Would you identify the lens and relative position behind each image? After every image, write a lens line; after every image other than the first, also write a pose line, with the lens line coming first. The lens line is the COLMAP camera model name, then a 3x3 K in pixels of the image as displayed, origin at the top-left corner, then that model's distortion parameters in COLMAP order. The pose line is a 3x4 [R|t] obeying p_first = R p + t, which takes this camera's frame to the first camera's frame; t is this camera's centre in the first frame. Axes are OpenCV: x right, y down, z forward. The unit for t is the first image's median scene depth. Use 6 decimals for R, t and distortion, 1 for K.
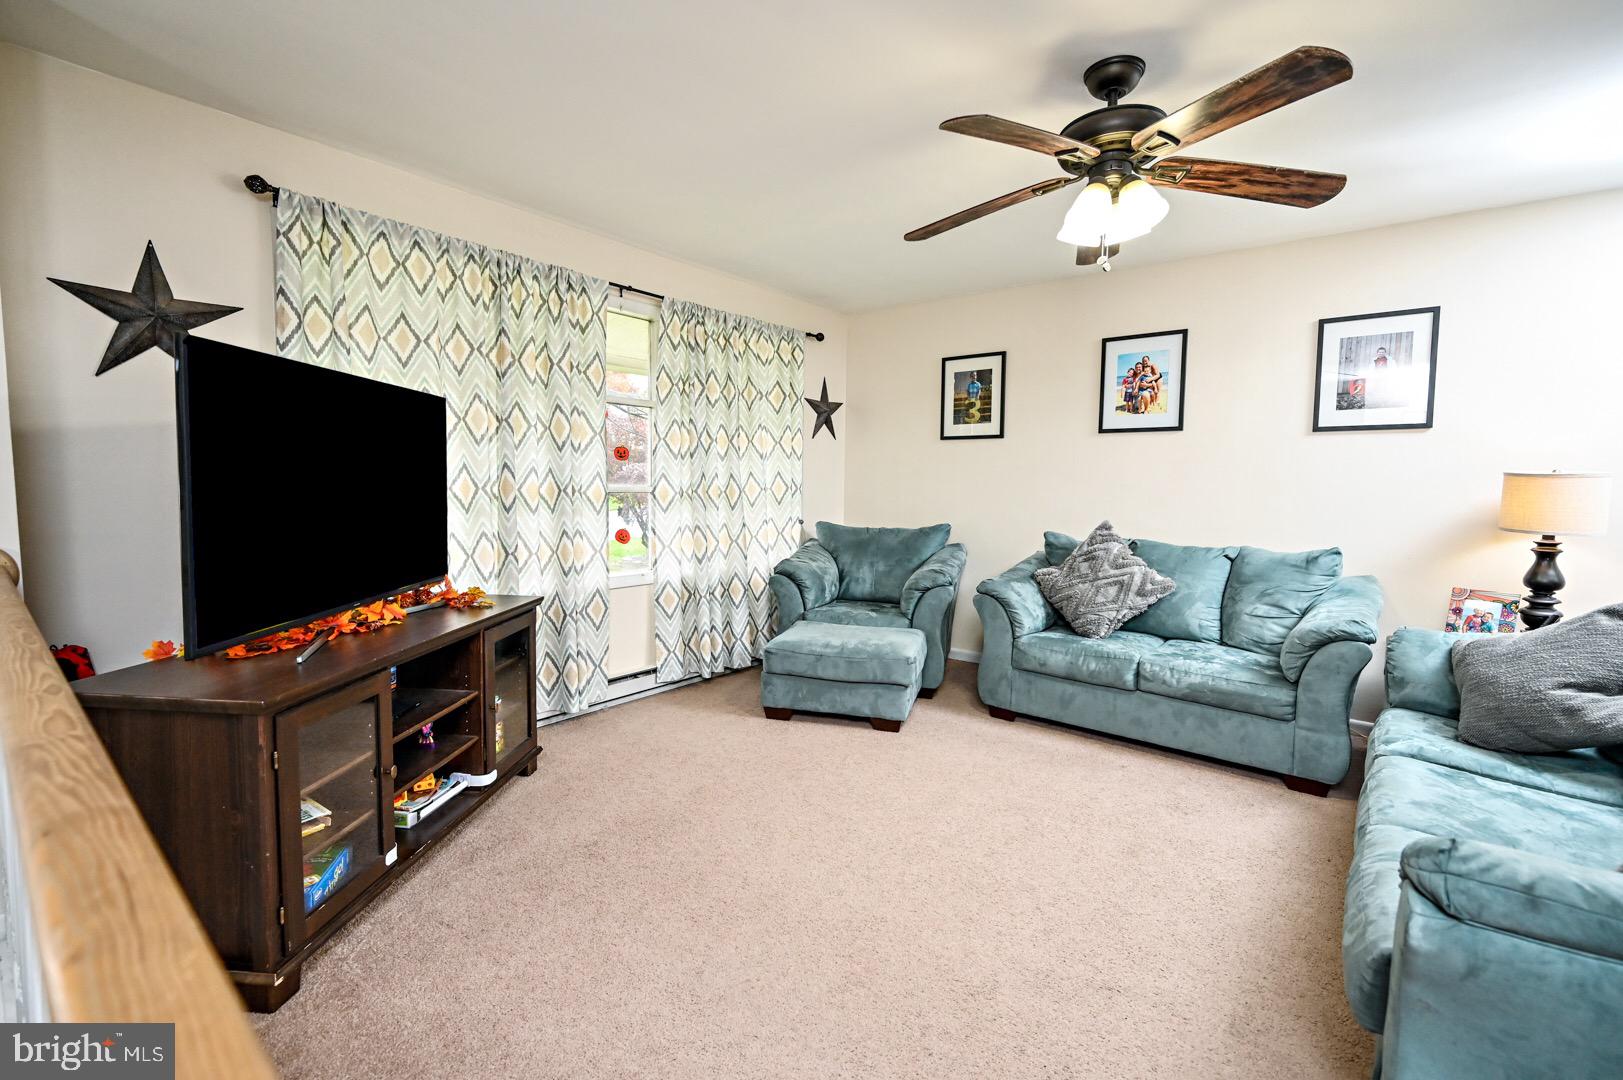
lens RADIAL K [[709.9, 0, 810.8], [0, 709.9, 537.7], [0, 0, 1]] dist [-0.003492, -0.000966]
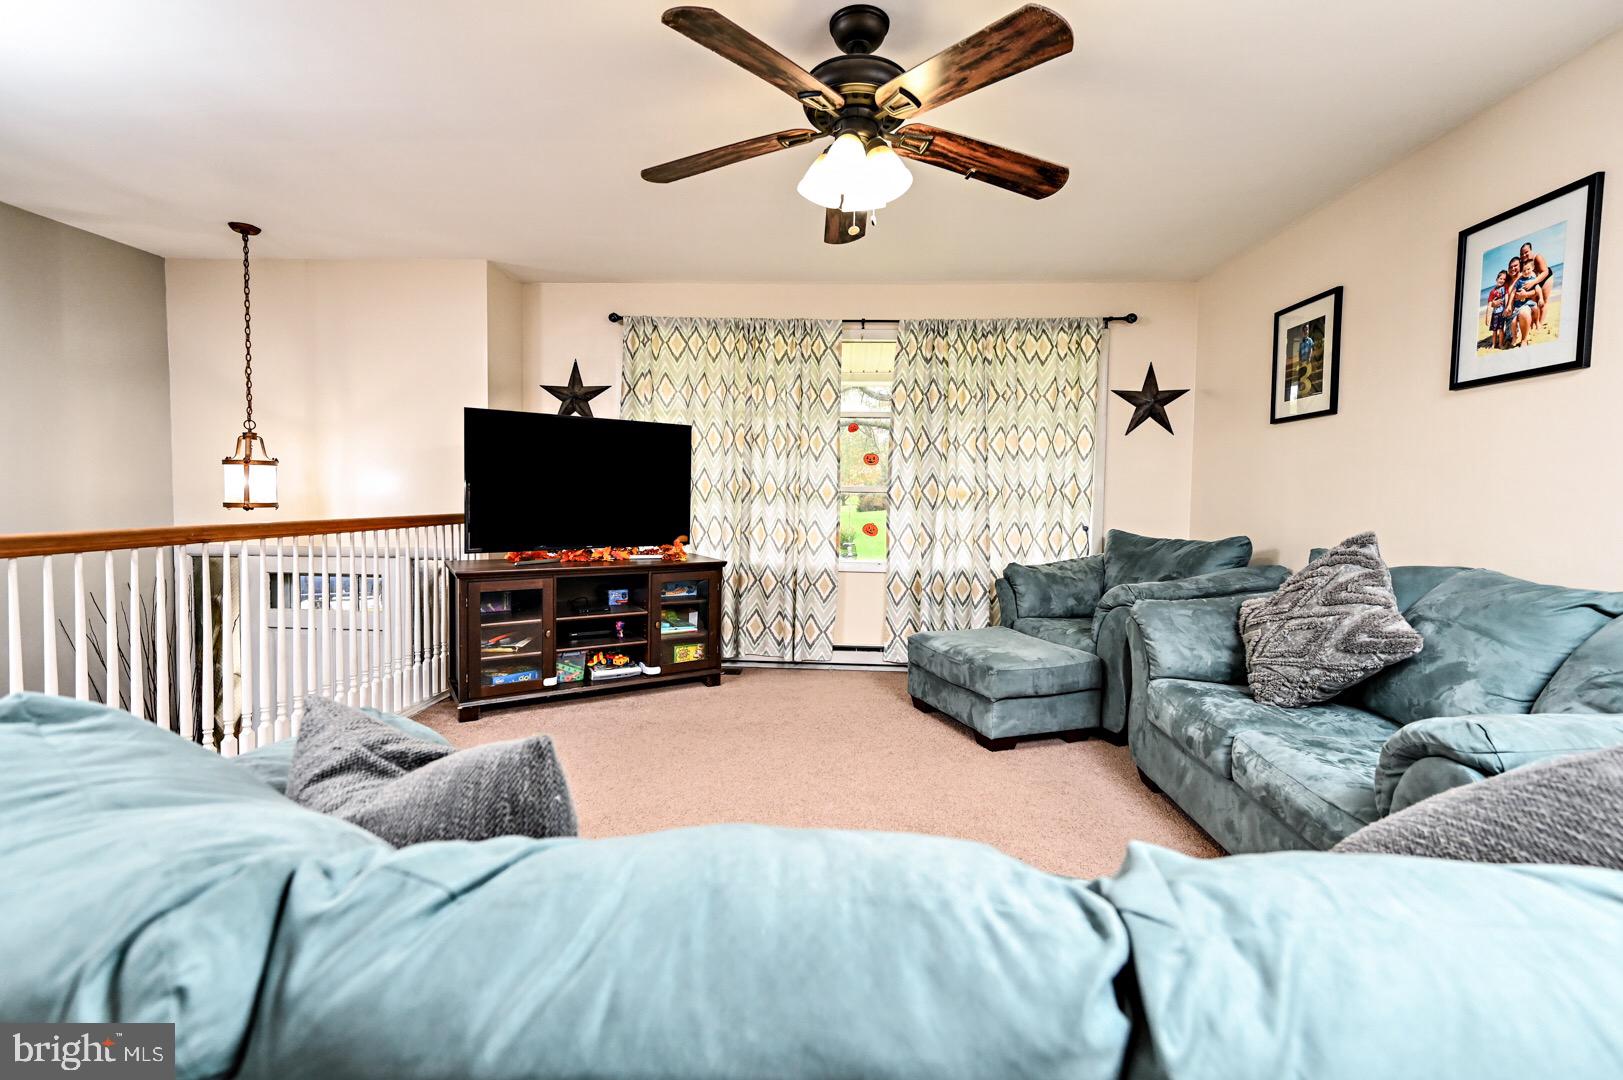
lens RADIAL K [[709.9, 0, 811.3], [0, 709.9, 532.3], [0, 0, 1]] dist [-0.003492, -0.000966]
pose [[0.573017, 0.038358, -0.818645, 0.617882], [-0.073739, 0.997266, -0.004887, 0.014766], [0.816219, 0.063167, 0.574279, 0.238293]]
